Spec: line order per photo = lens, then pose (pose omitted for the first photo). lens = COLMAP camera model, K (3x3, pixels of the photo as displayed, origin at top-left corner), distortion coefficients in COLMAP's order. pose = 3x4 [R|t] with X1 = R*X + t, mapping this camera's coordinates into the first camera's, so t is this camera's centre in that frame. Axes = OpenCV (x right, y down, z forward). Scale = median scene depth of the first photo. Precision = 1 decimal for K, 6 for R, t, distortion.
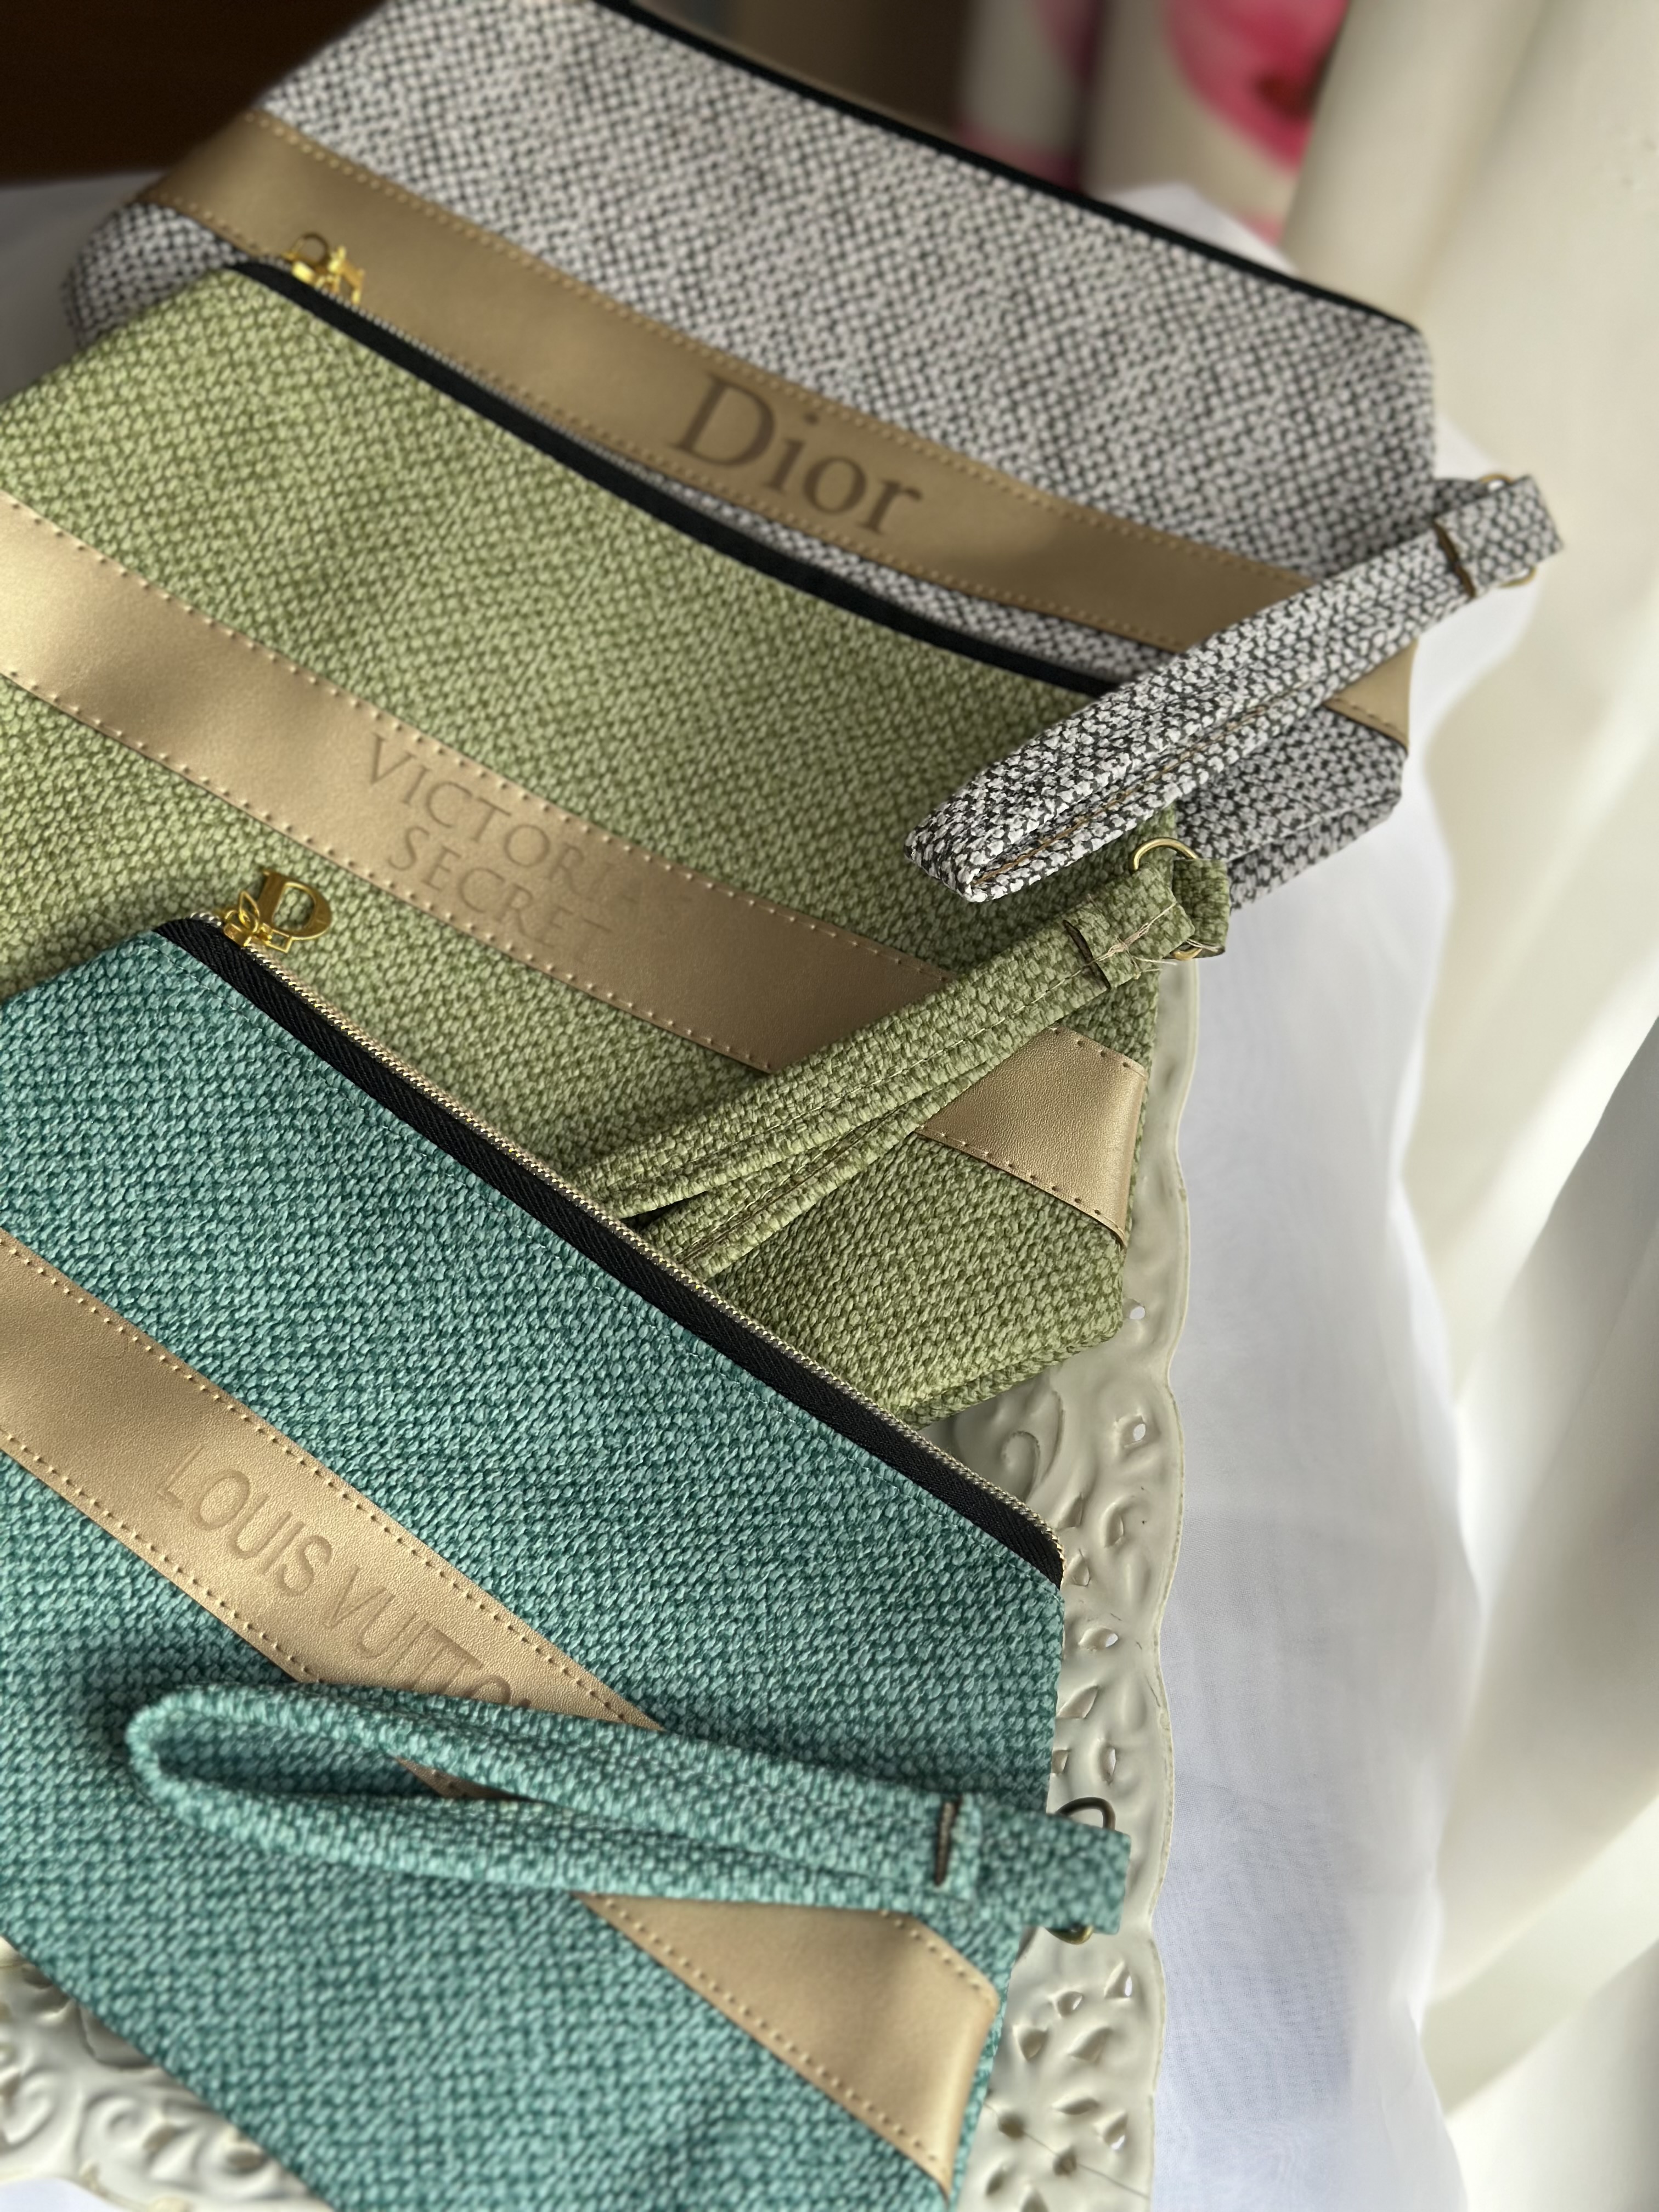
lens RADIAL K [[3156.1, 0, 828.8], [0, 3156.1, 1120.2], [0, 0, 1]] dist [0.181505, -0.322830]
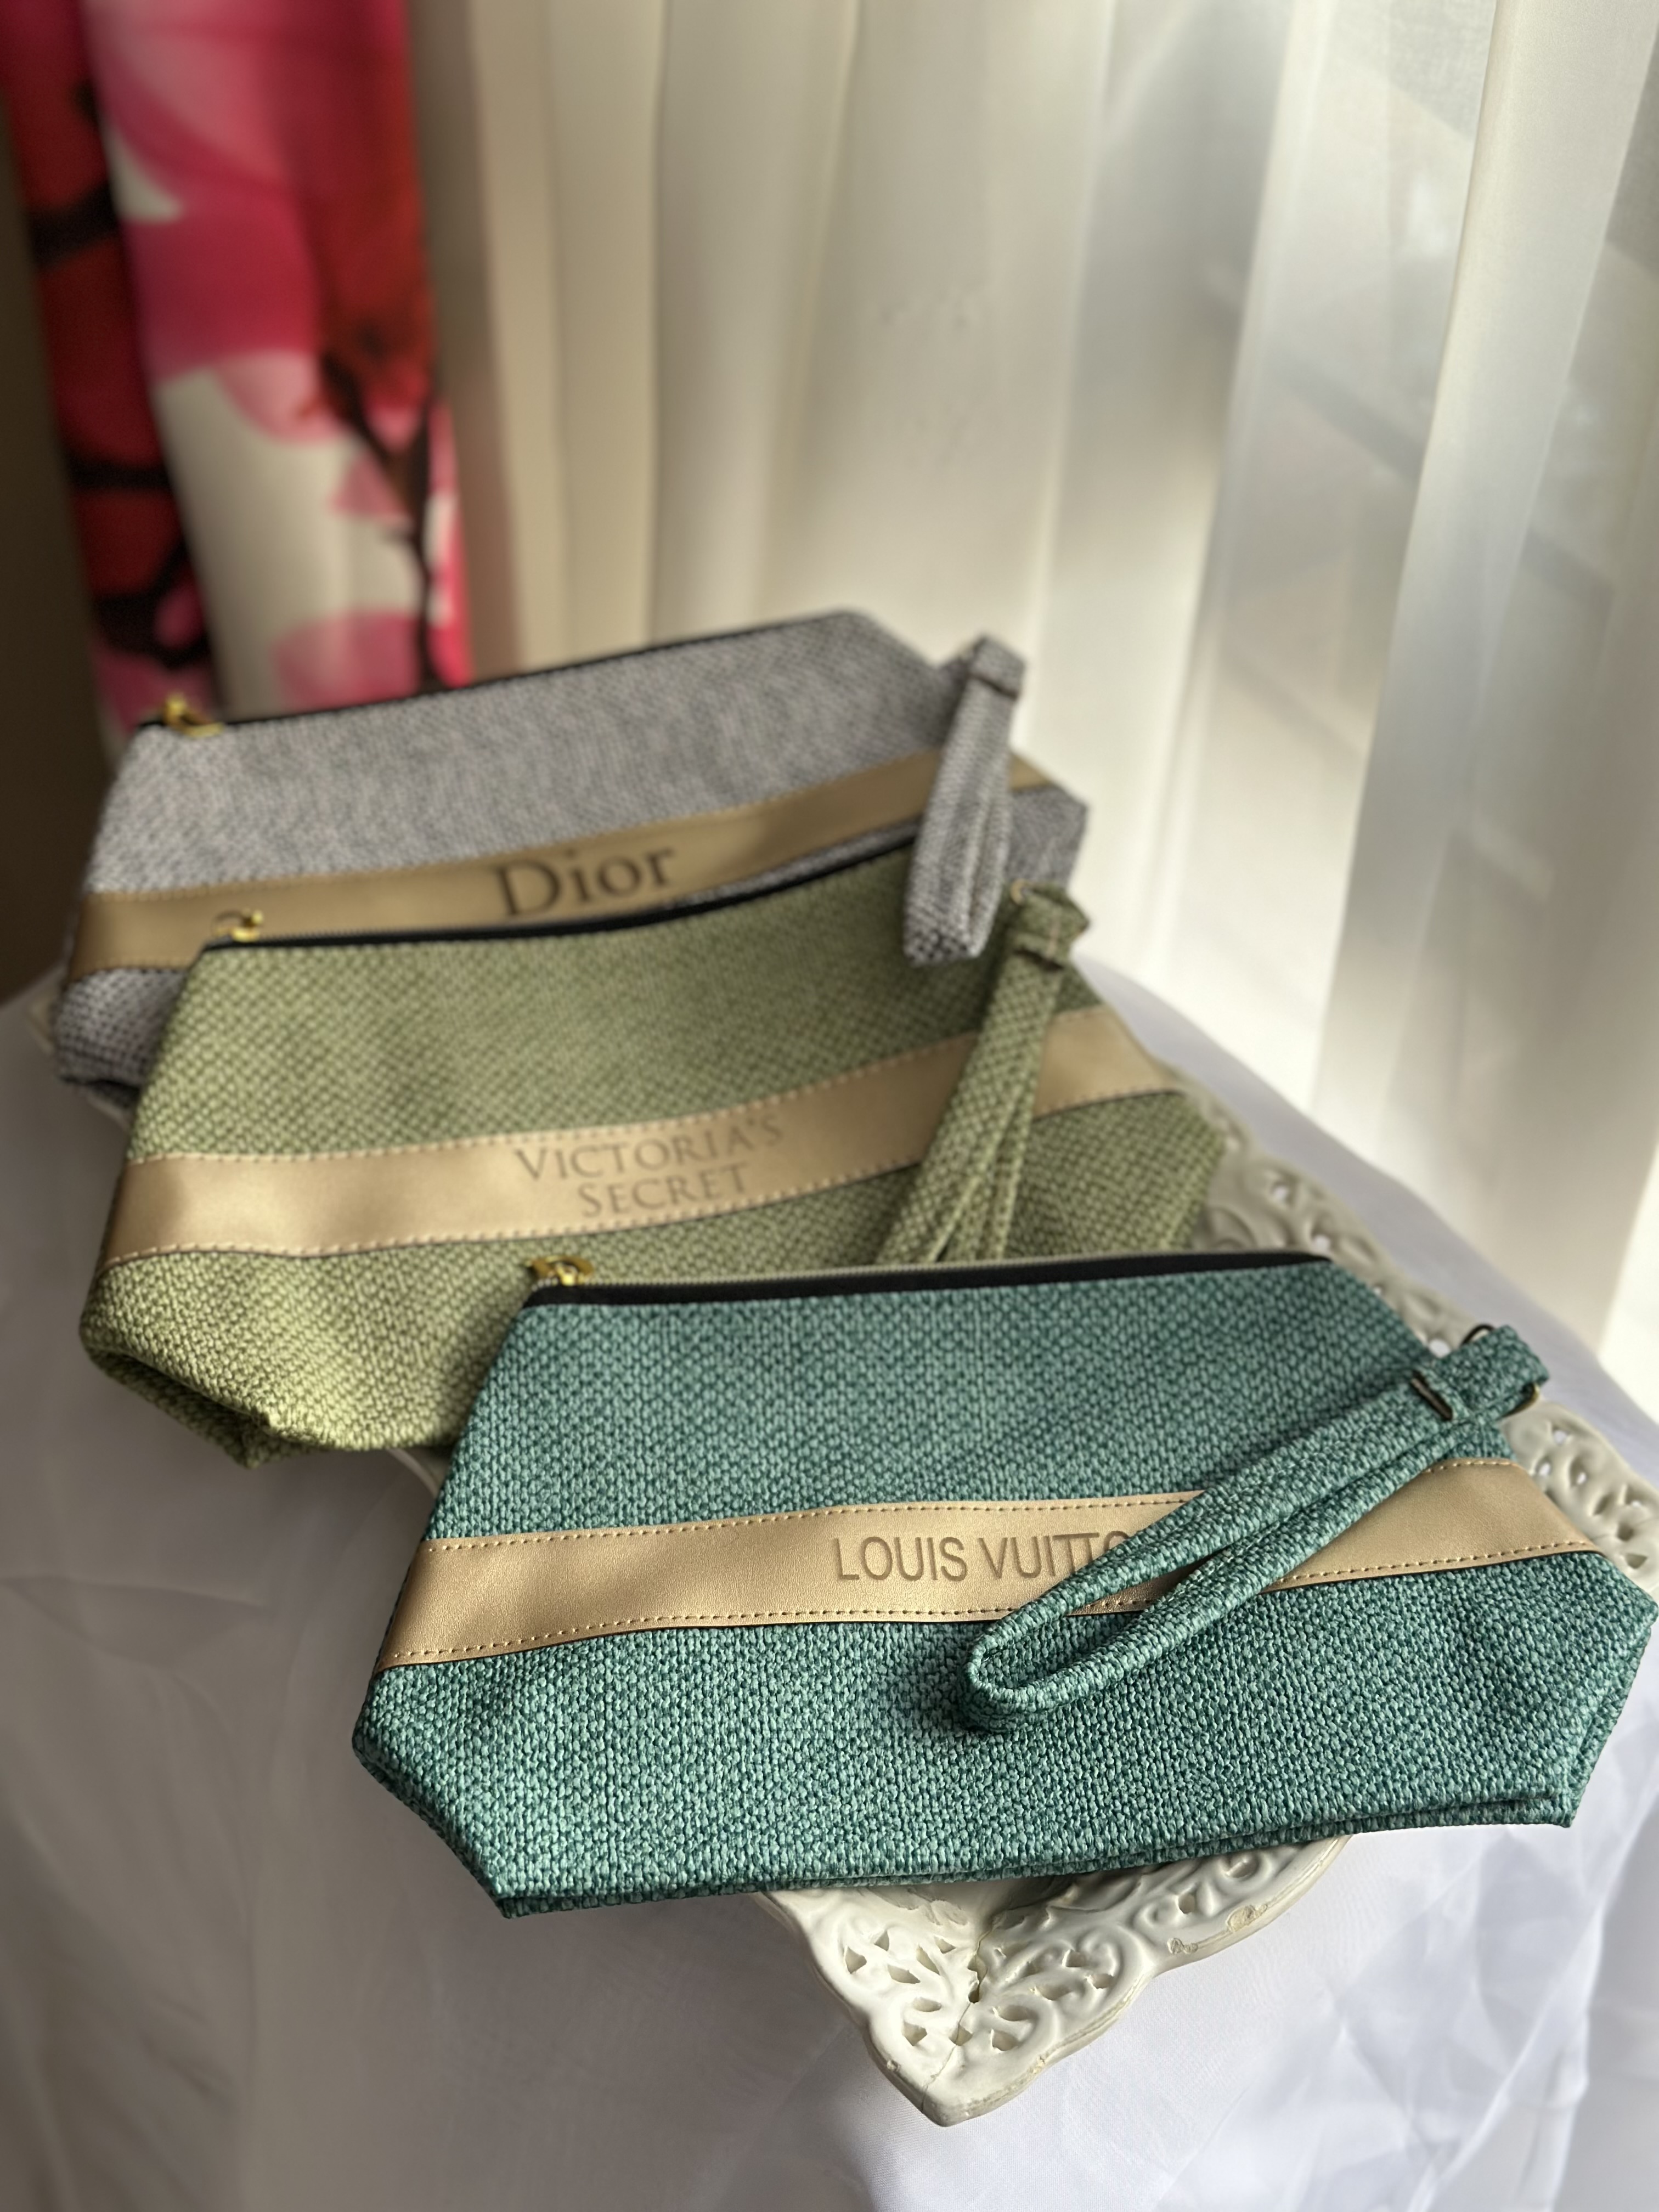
lens RADIAL K [[3156.1, 0, 828.8], [0, 3156.1, 1120.2], [0, 0, 1]] dist [0.181505, -0.322830]
pose [[0.734296, -0.526893, 0.428011, -0.652081], [0.627354, 0.767571, -0.131388, 0.134979], [-0.259301, 0.364992, 0.894172, -0.242180]]
